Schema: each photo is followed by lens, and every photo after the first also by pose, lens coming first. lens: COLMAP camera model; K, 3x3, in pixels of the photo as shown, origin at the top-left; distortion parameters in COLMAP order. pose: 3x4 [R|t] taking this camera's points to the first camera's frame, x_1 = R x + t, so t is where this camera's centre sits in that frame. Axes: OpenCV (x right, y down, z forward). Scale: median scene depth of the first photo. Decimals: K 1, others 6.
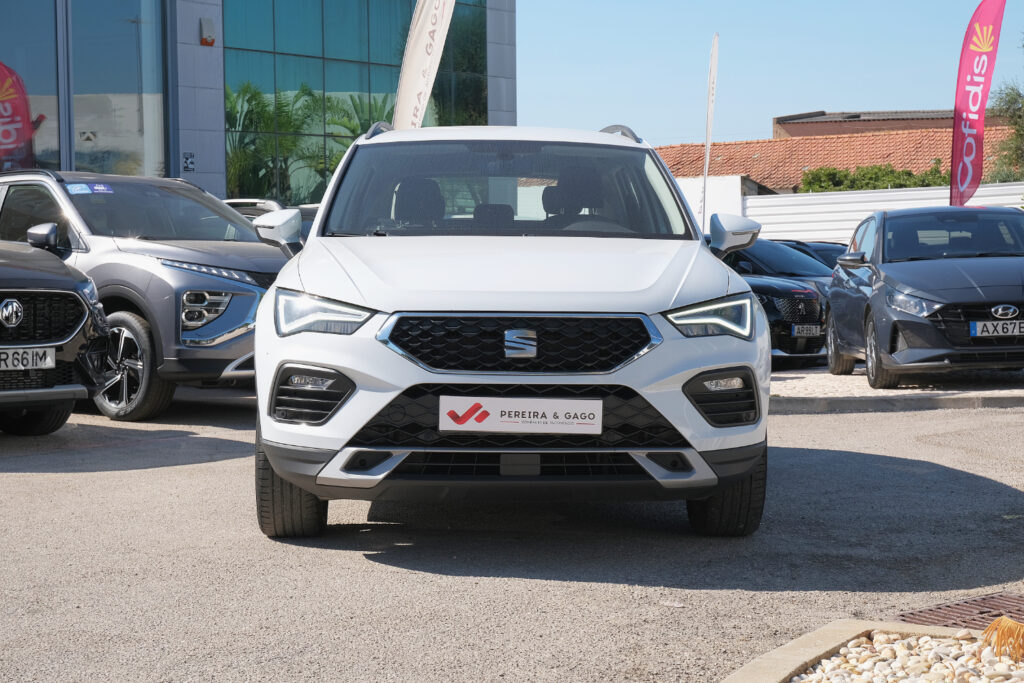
lens RADIAL K [[1871.2, 0, 512.0], [0, 1871.2, 341.5], [0, 0, 1]] dist [-0.070150, 0.036310]
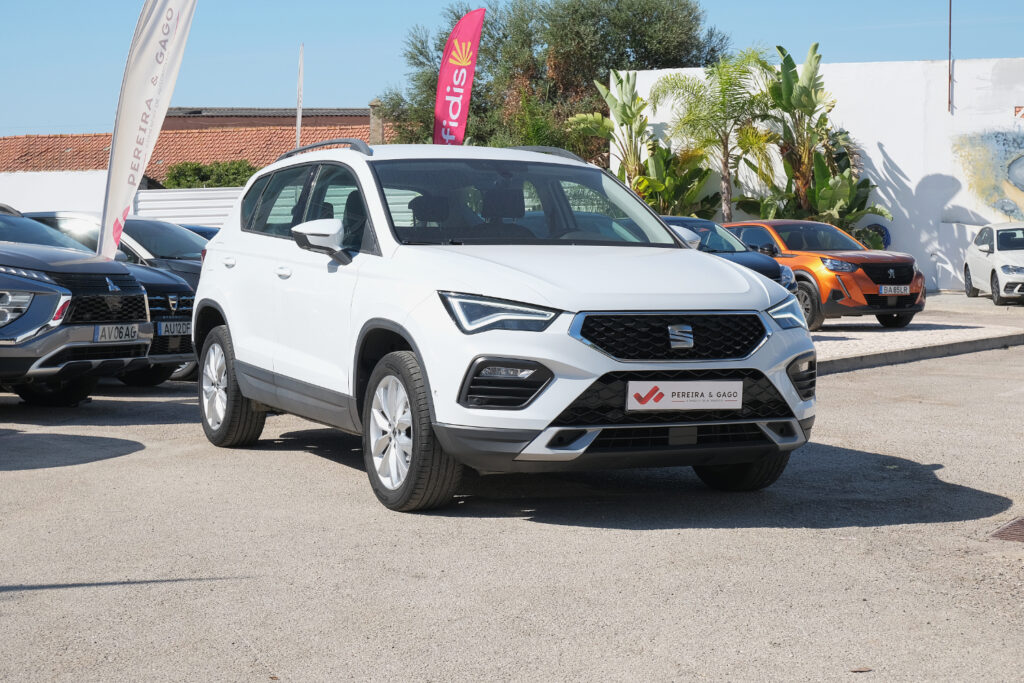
lens RADIAL K [[1871.2, 0, 512.0], [0, 1871.2, 341.5], [0, 0, 1]] dist [-0.070150, 0.036310]
pose [[0.910431, -0.017964, 0.413272, -0.595520], [0.015428, 0.999836, 0.009474, -0.008814], [-0.413374, -0.002250, 0.910559, -0.061573]]
